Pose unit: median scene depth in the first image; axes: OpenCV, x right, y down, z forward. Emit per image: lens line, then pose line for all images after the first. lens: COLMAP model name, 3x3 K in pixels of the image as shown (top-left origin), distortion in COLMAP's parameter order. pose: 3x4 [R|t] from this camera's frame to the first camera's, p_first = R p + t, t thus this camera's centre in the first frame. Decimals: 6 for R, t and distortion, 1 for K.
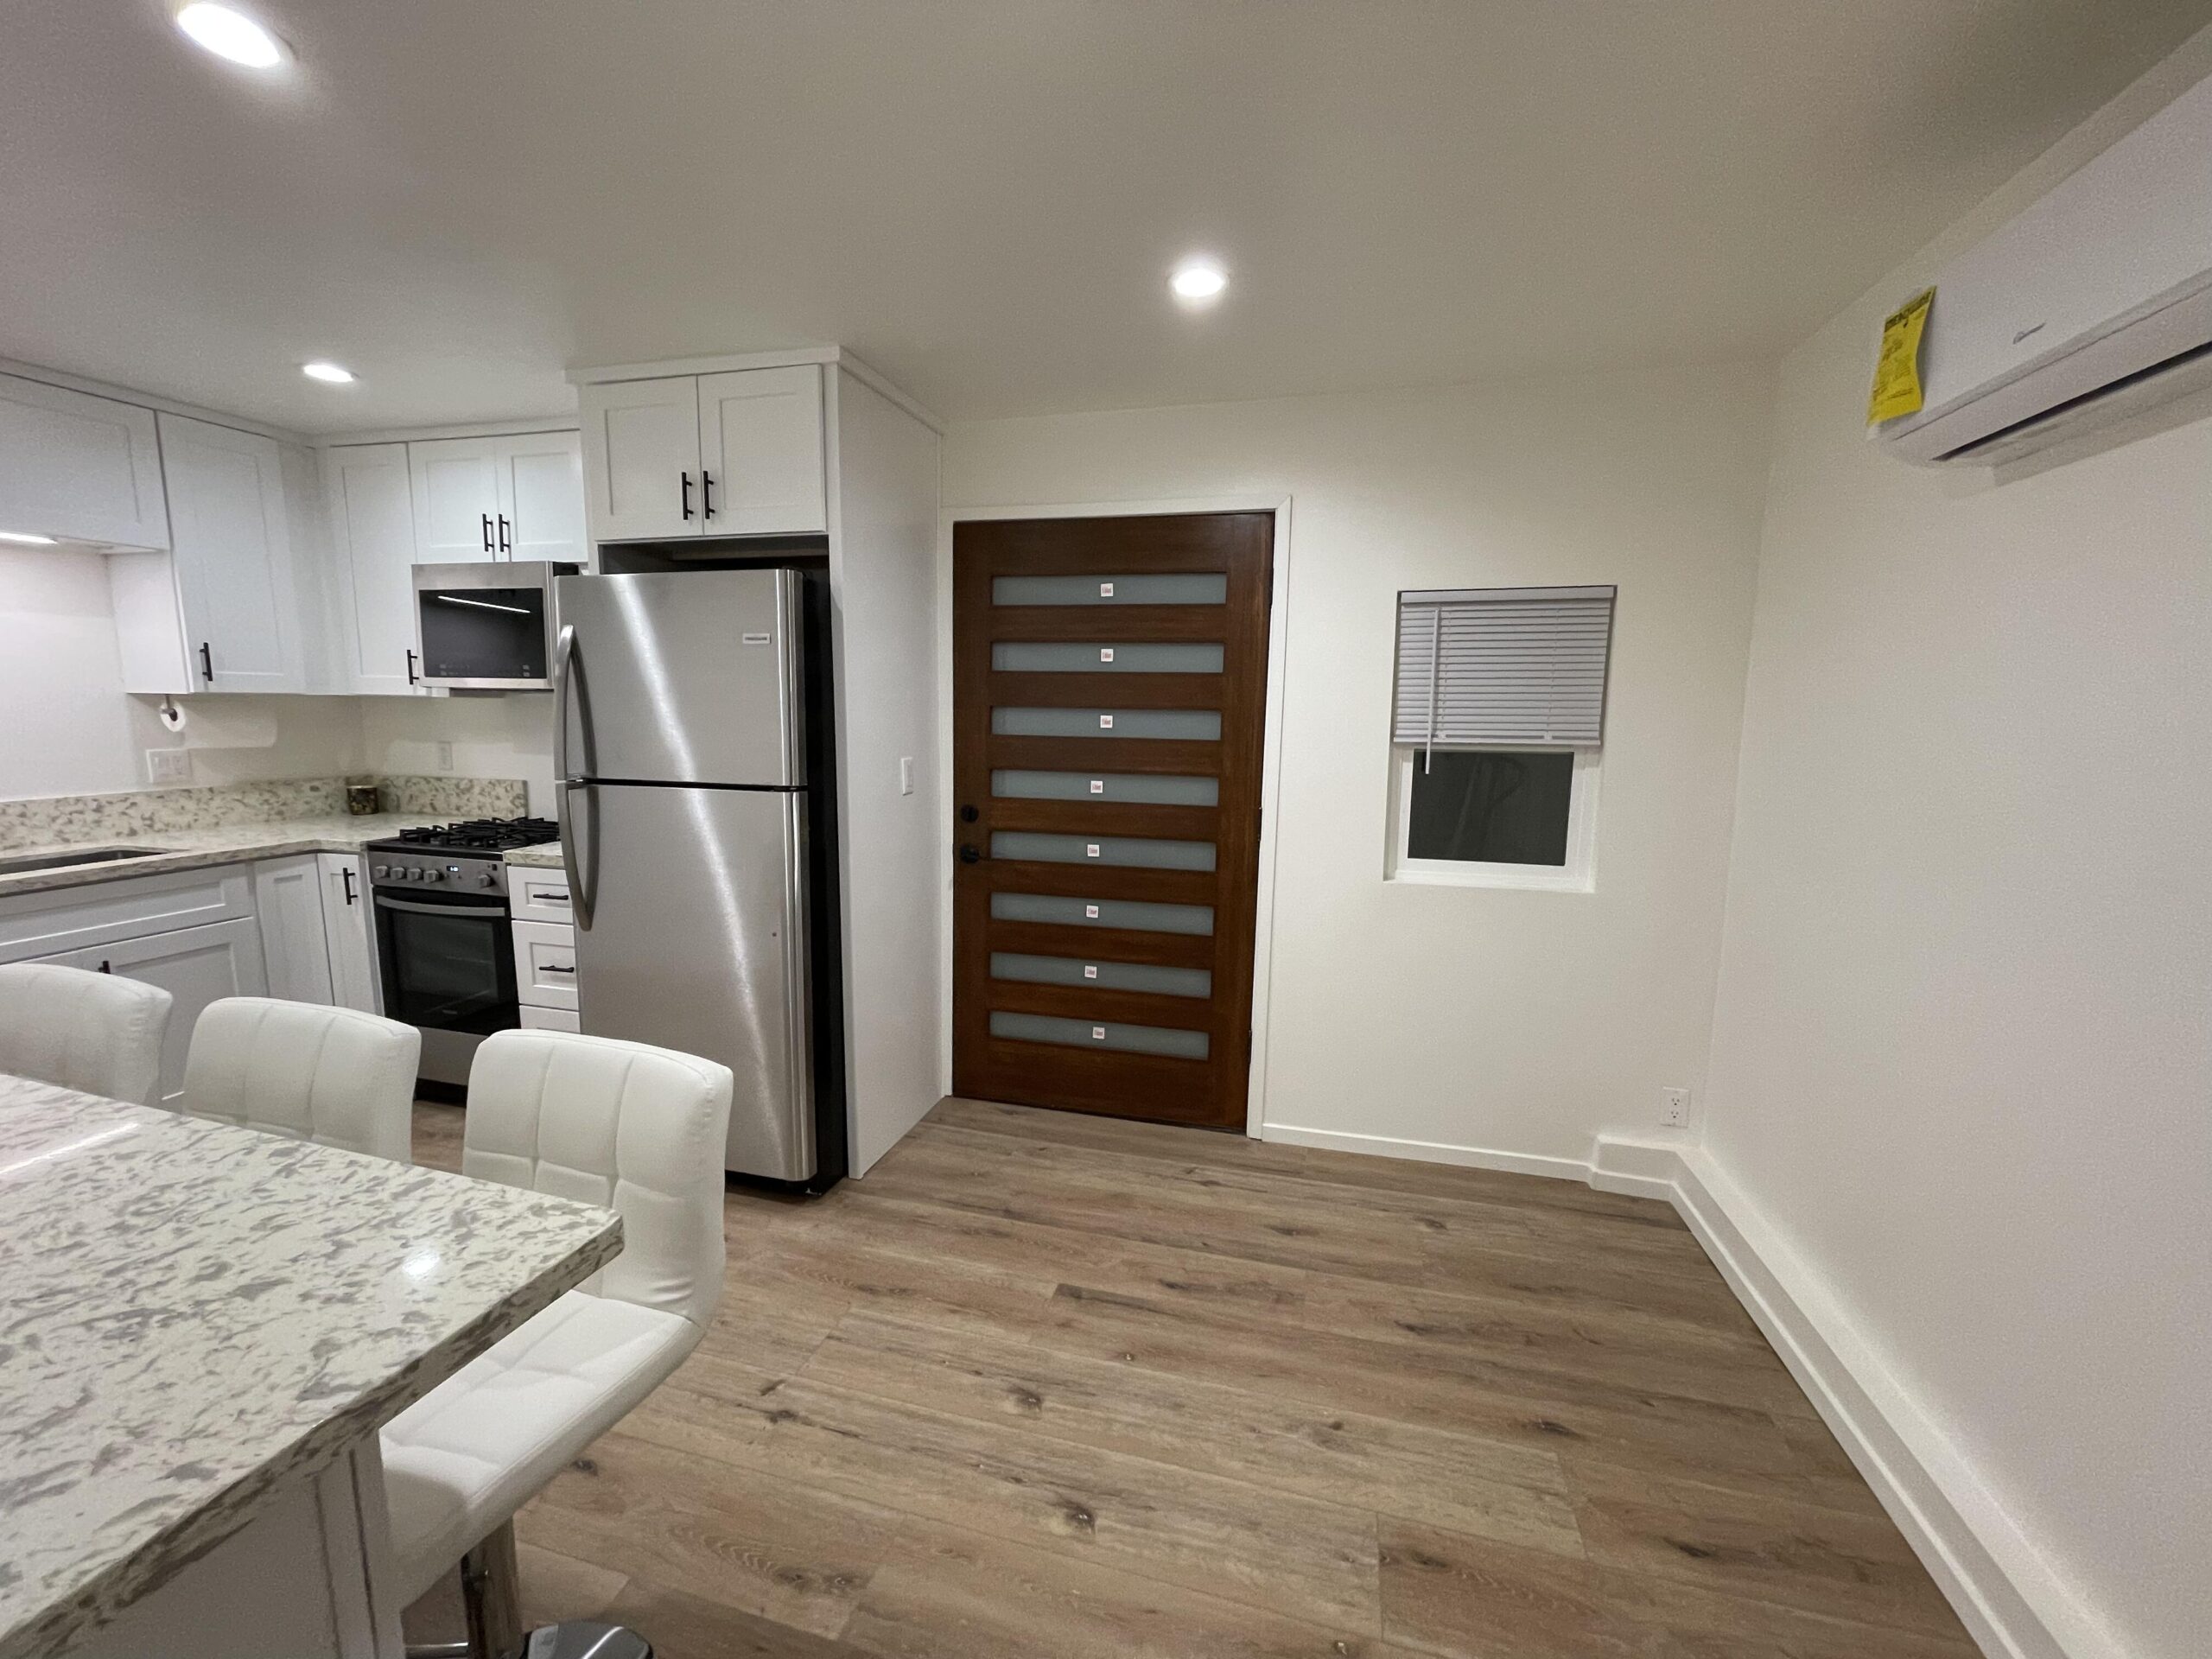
lens RADIAL K [[890.0, 0, 1101.0], [0, 890.0, 832.3], [0, 0, 1]] dist [-0.003750, 0.001315]
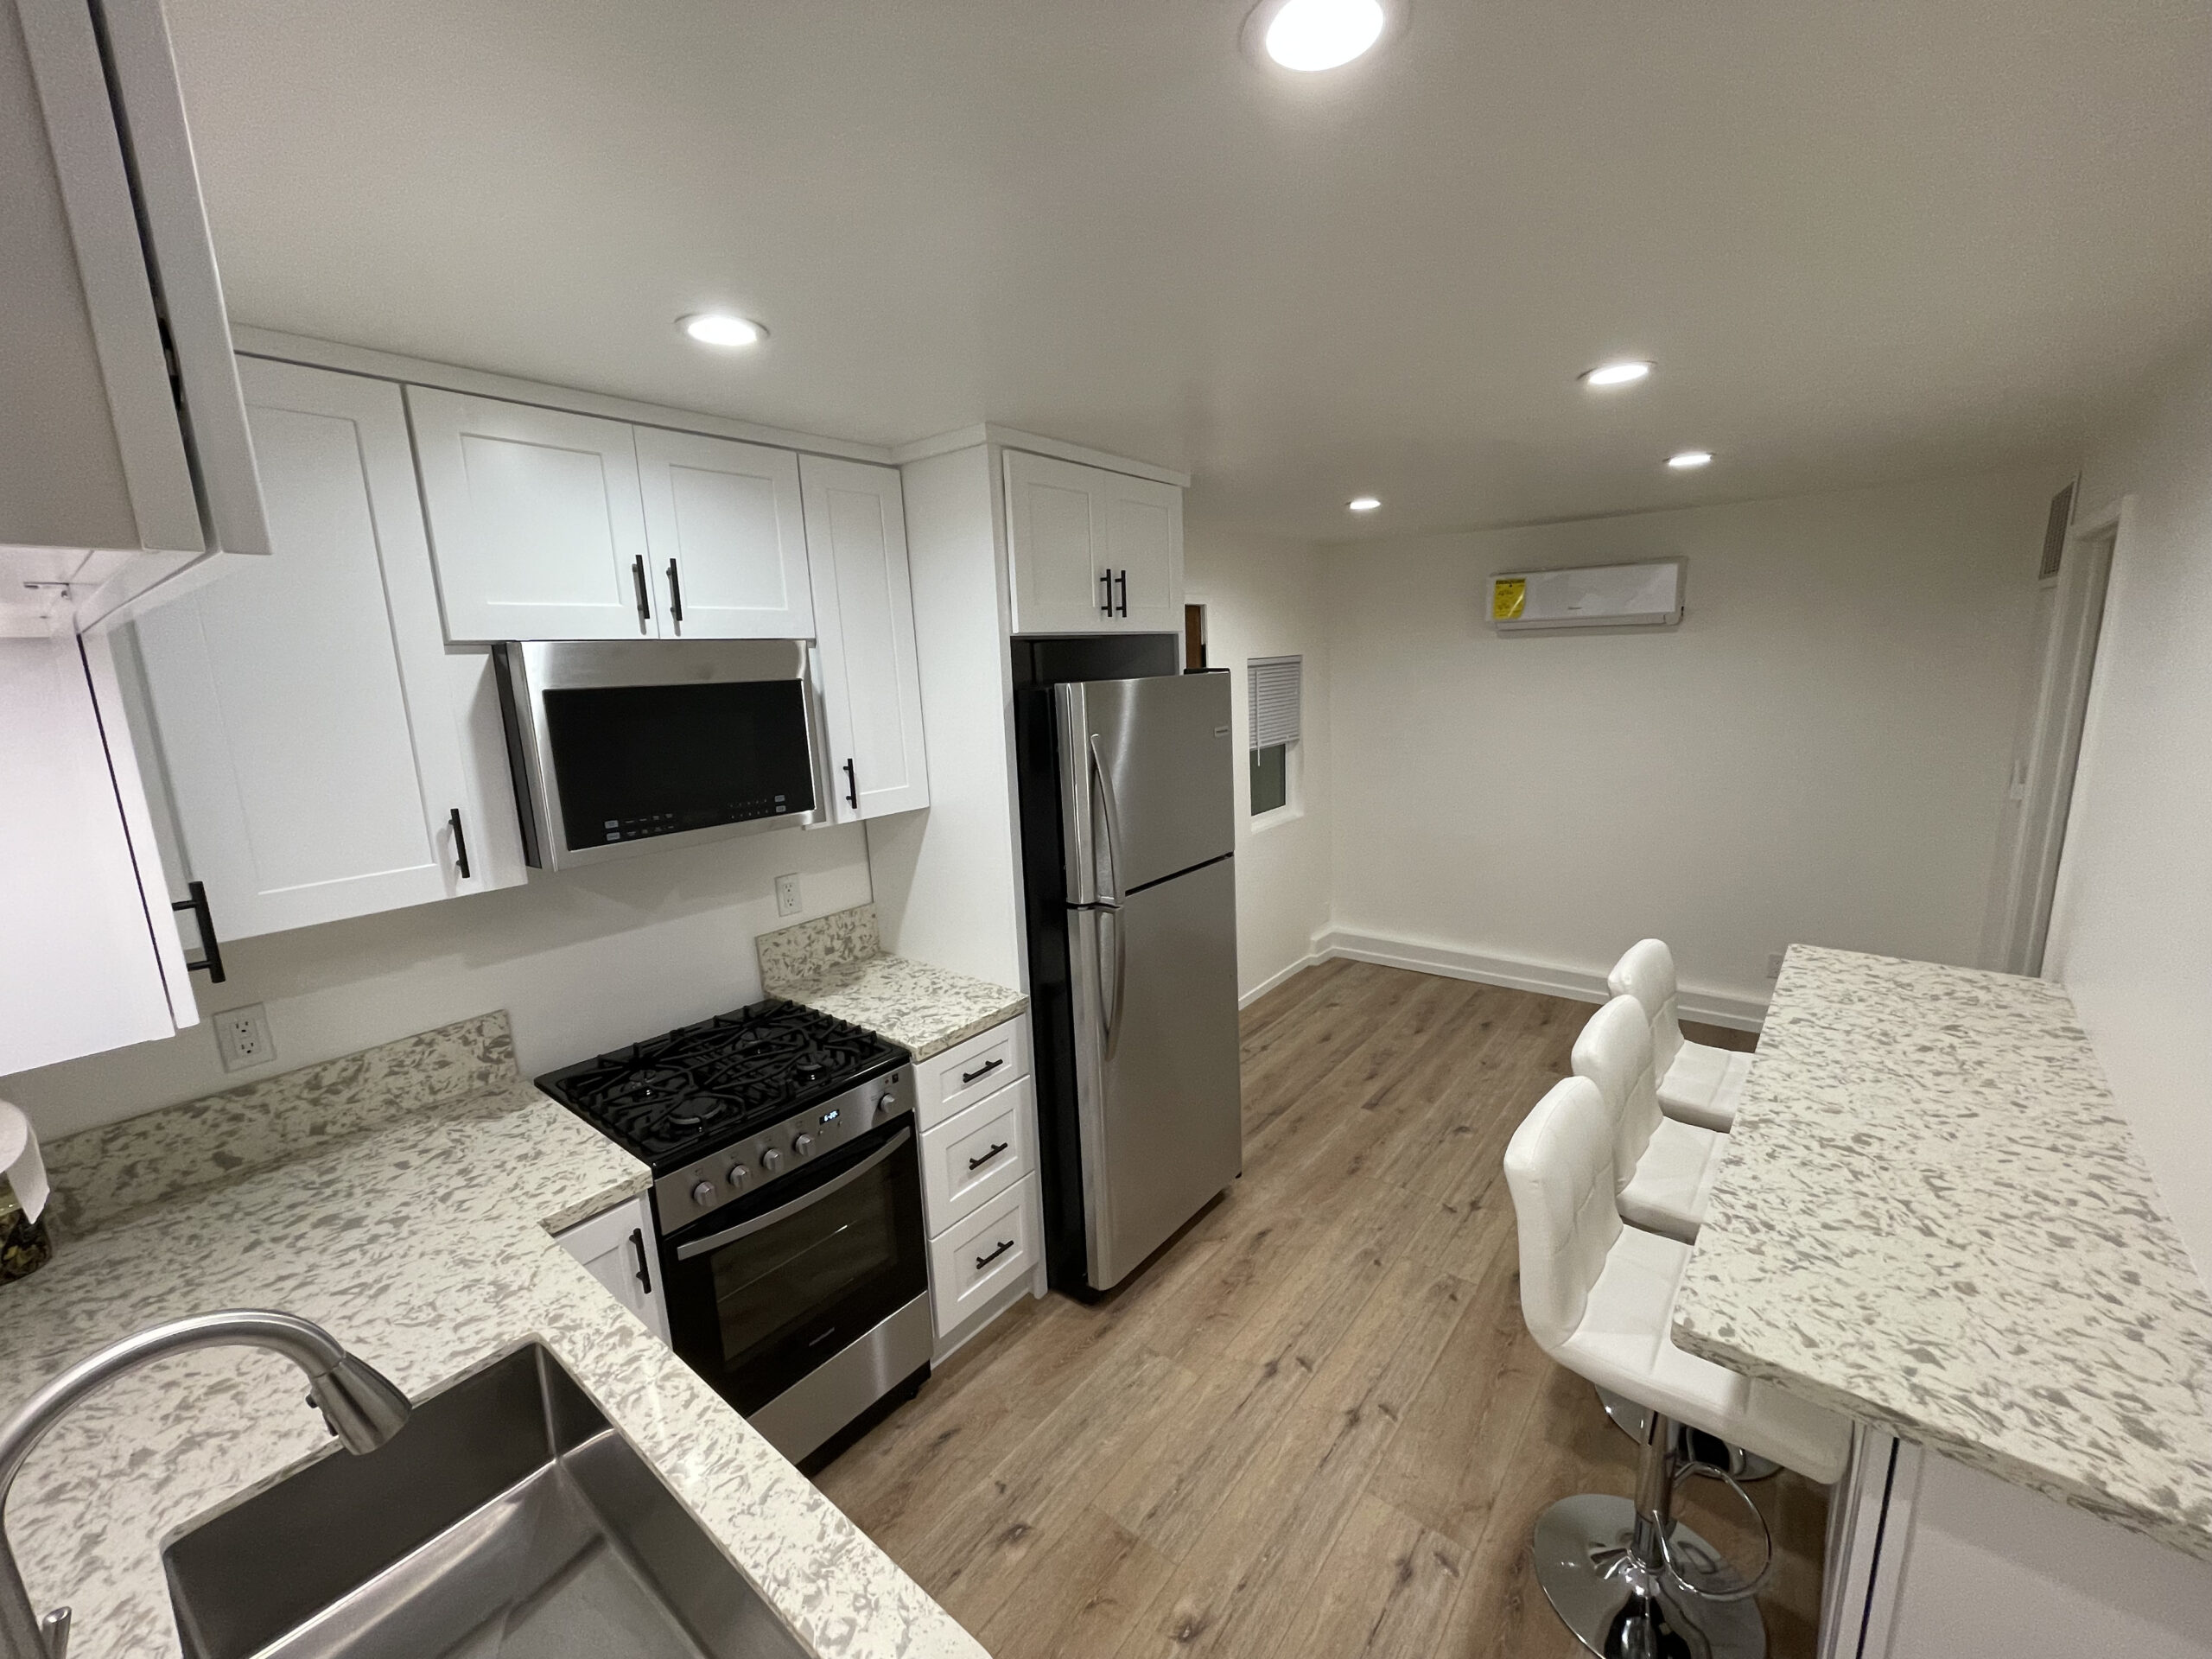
lens RADIAL K [[884.6, 0, 1107.1], [0, 884.6, 832.6], [0, 0, 1]] dist [-0.000450, -0.000641]
pose [[0.405452, -0.206110, 0.890577, -1.346071], [0.170821, 0.974171, 0.147687, -0.255019], [-0.898014, 0.092249, 0.430188, 0.583799]]
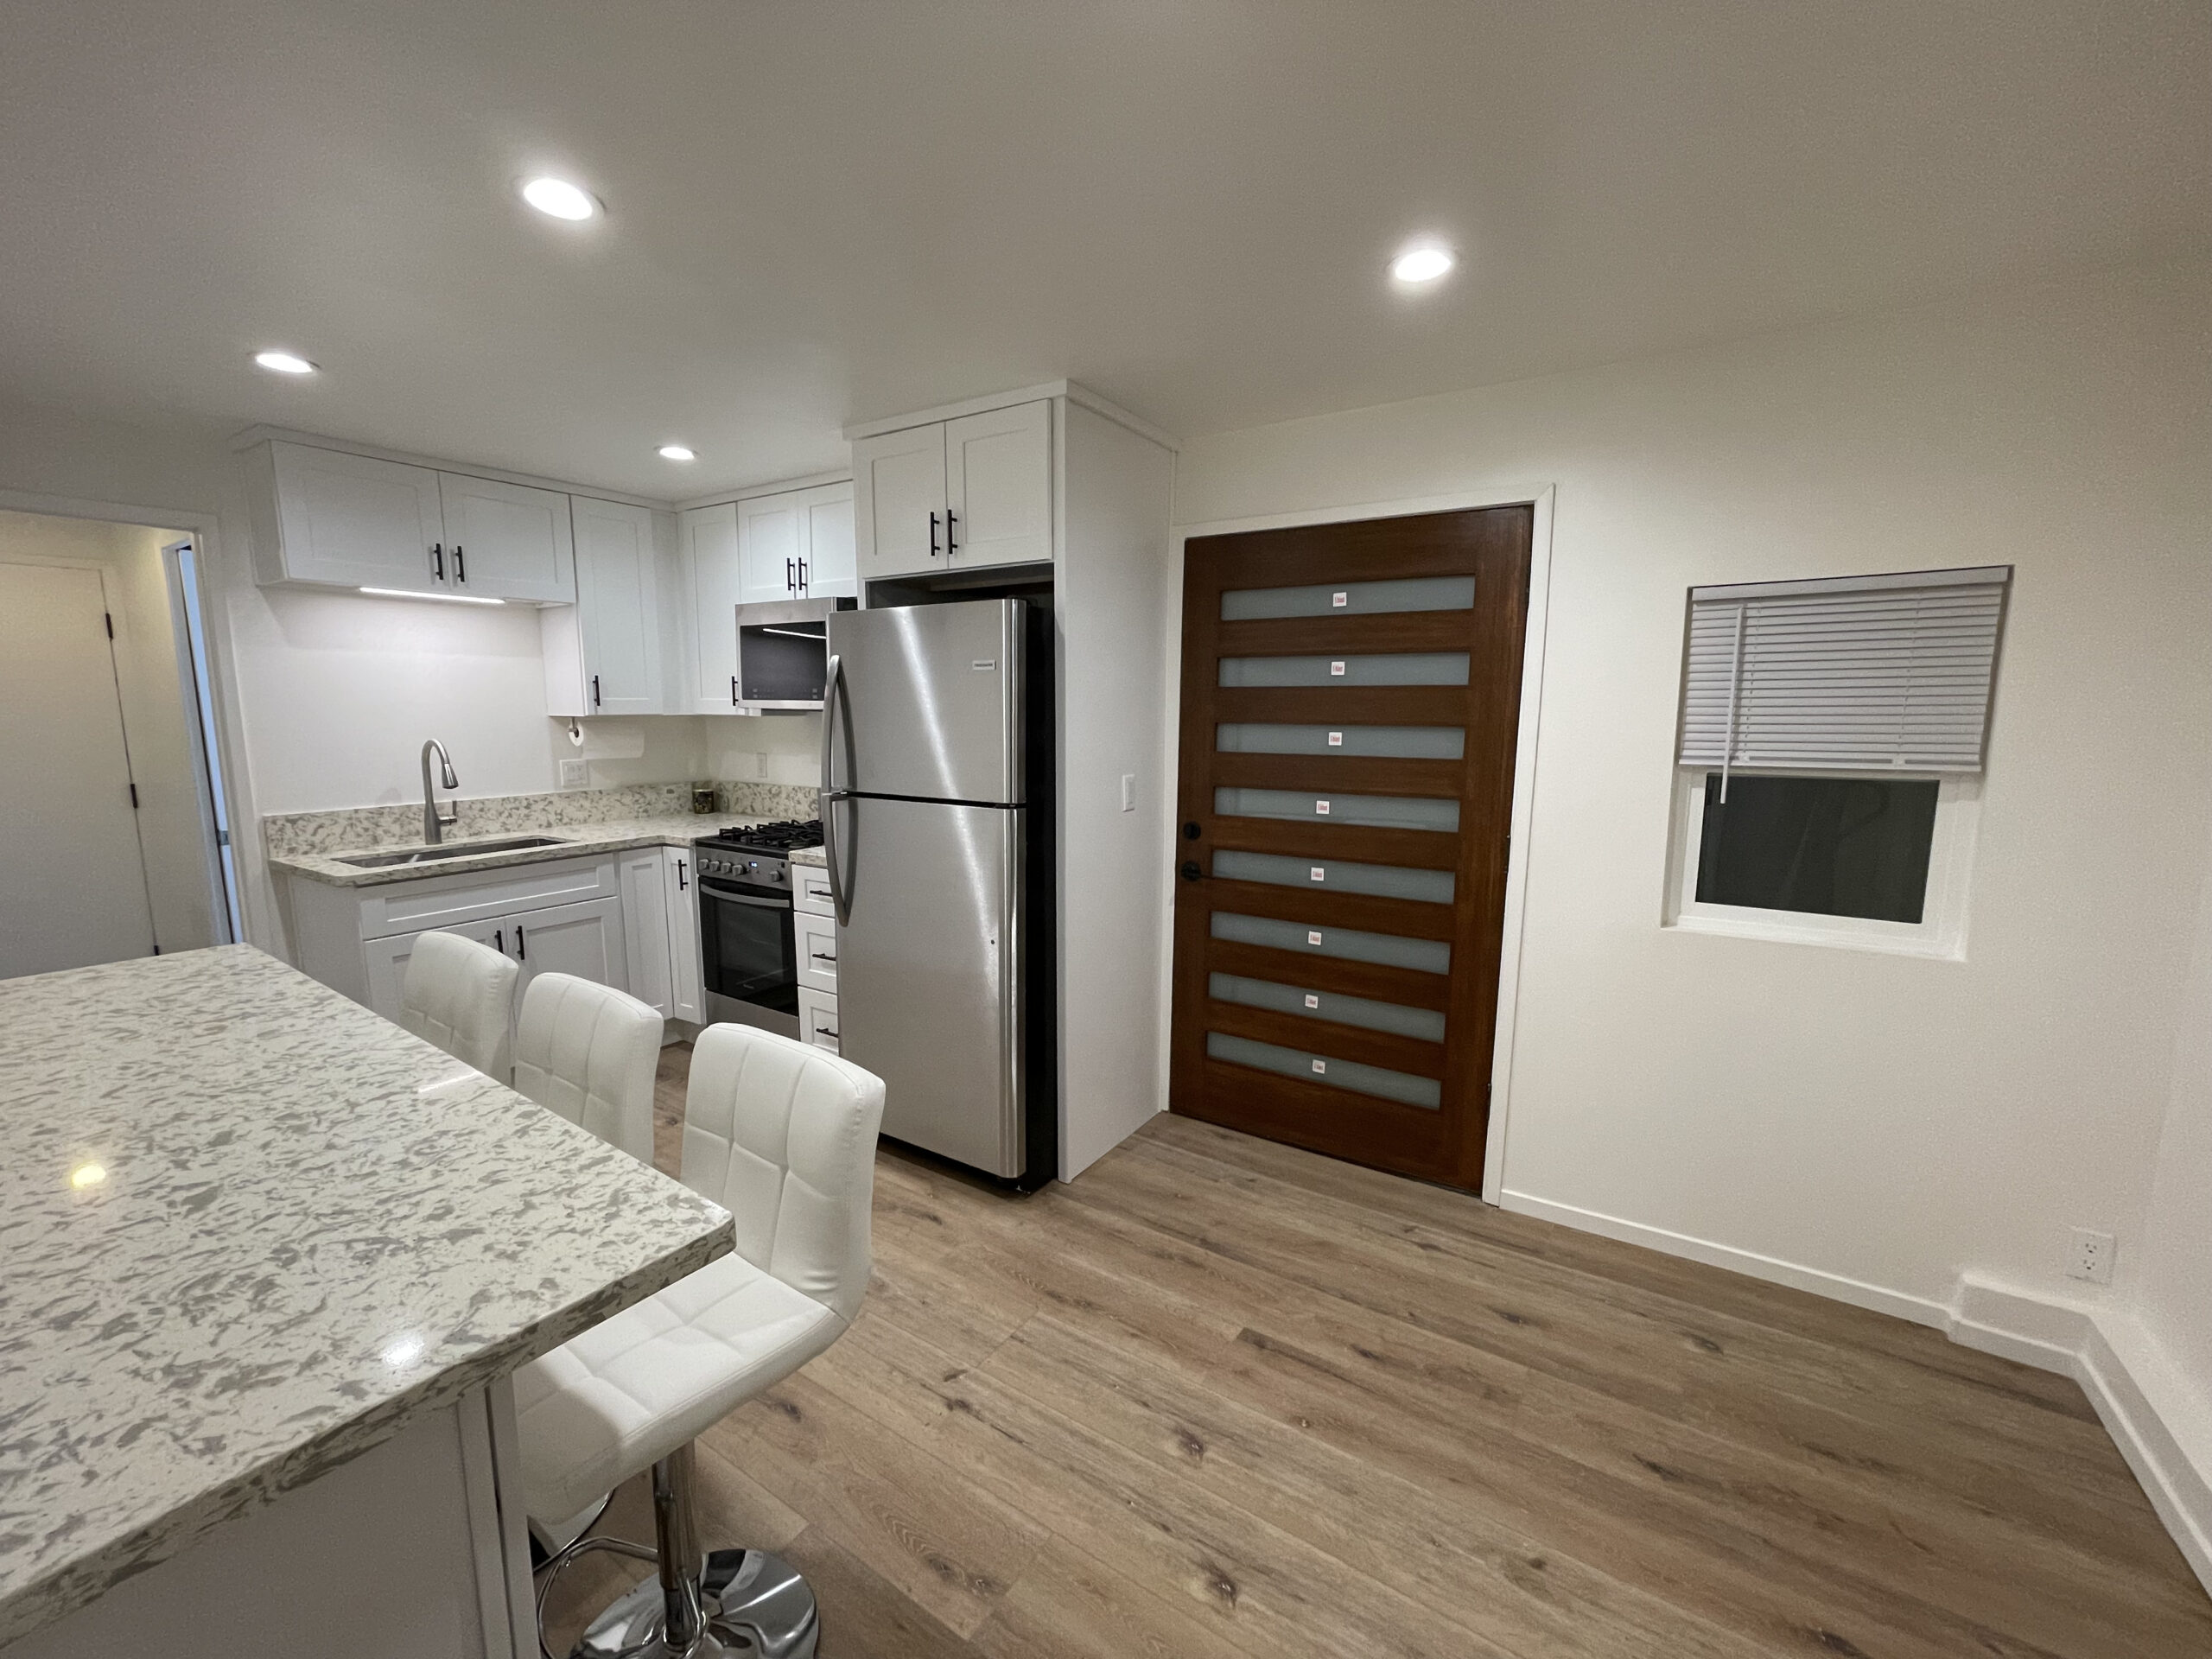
lens RADIAL K [[890.0, 0, 1101.0], [0, 890.0, 832.3], [0, 0, 1]] dist [-0.003750, 0.001315]
pose [[0.951325, 0.032701, -0.306451, 0.071666], [-0.033815, 0.999427, 0.001674, -0.021066], [0.306330, 0.008770, 0.951885, 0.028126]]
